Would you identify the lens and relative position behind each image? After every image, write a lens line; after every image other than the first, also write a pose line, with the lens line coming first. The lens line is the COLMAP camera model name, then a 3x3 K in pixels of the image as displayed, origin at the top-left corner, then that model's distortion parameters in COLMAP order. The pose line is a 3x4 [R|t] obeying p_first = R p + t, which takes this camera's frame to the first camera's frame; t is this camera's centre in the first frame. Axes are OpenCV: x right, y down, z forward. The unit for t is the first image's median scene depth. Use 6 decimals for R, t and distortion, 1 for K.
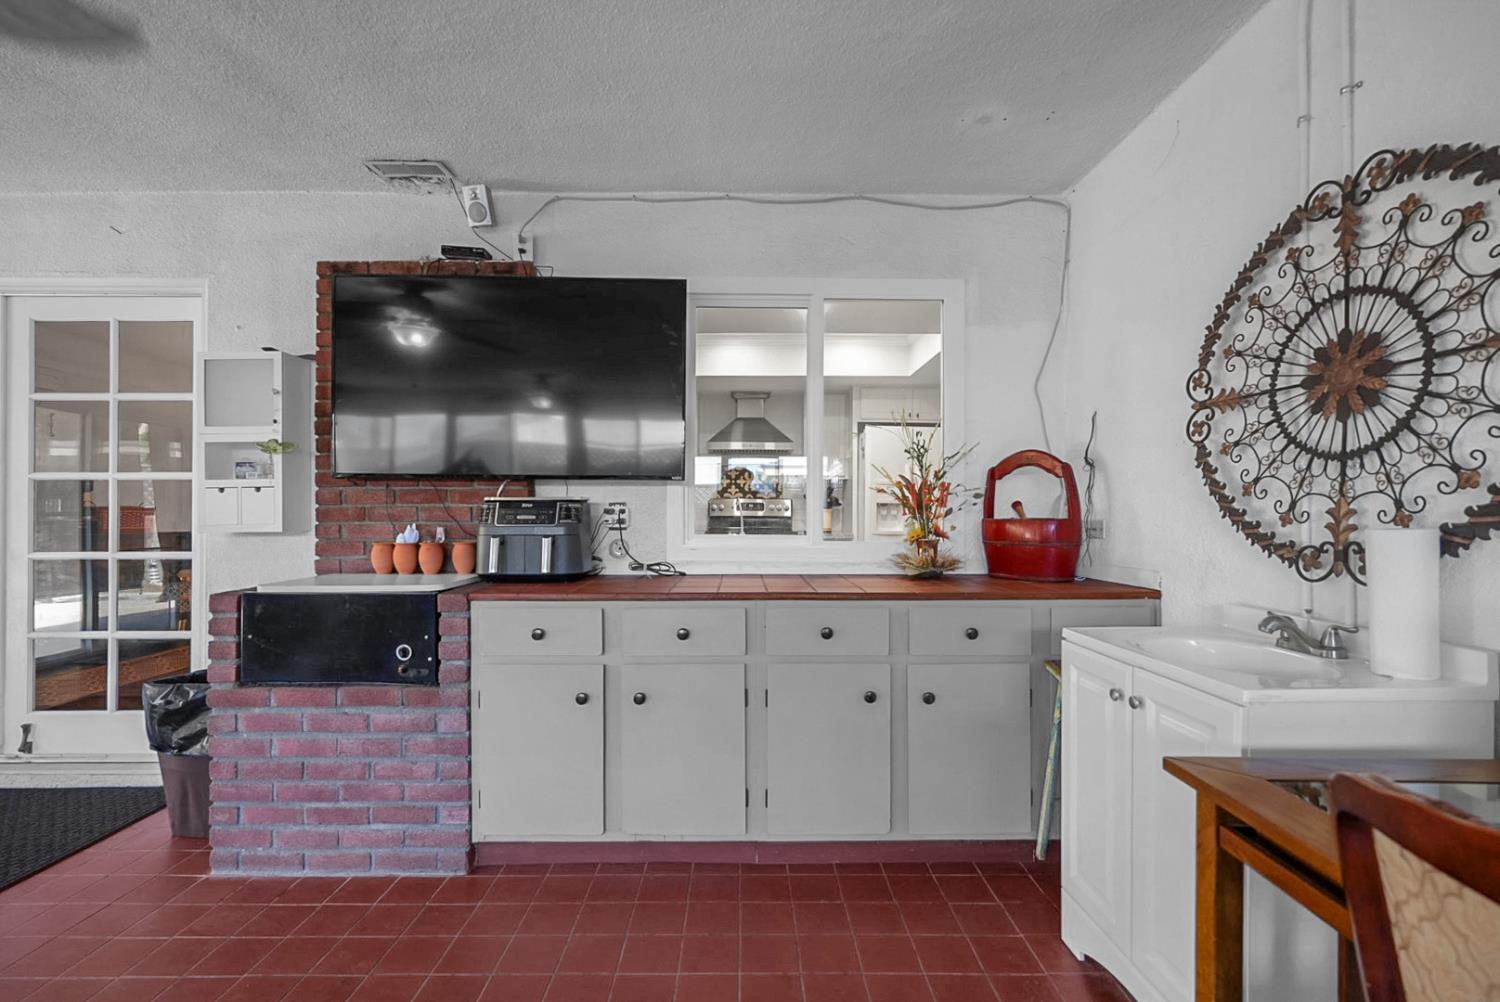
lens RADIAL K [[705.0, 0, 781.7], [0, 705.0, 518.7], [0, 0, 1]] dist [-0.016741, 0.000624]
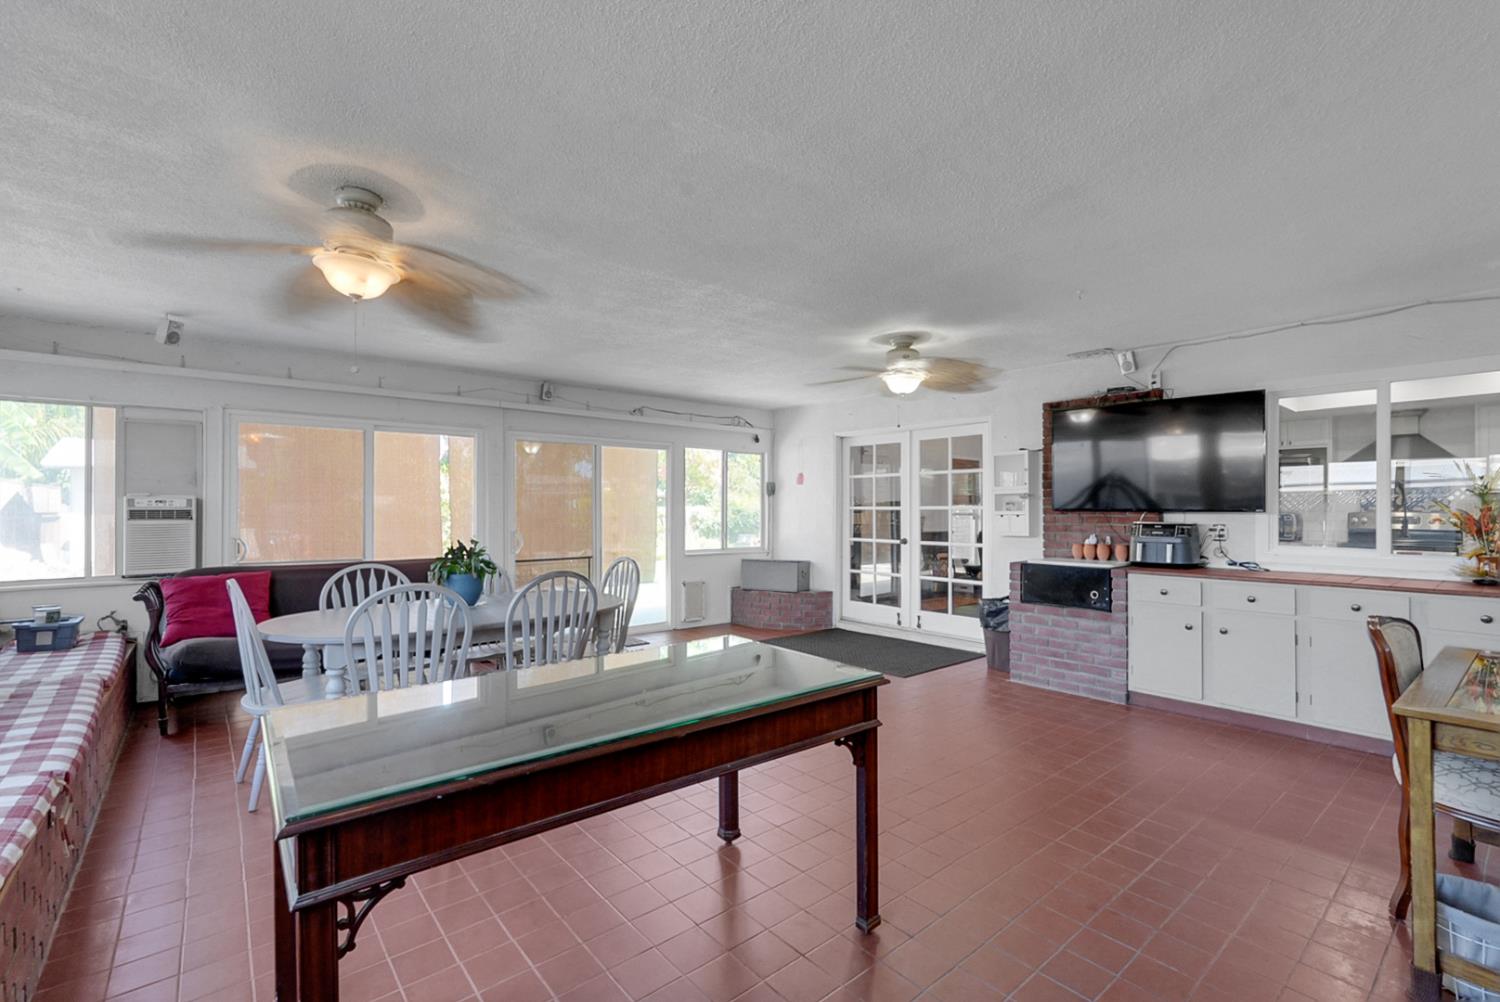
lens RADIAL K [[666.3, 0, 744.1], [0, 666.3, 498.8], [0, 0, 1]] dist [-0.000898, 0.000235]
pose [[0.612917, -0.014339, -0.790017, 0.427268], [-0.009841, 0.999619, -0.025778, -0.041872], [0.790086, 0.023574, 0.612542, -1.122479]]
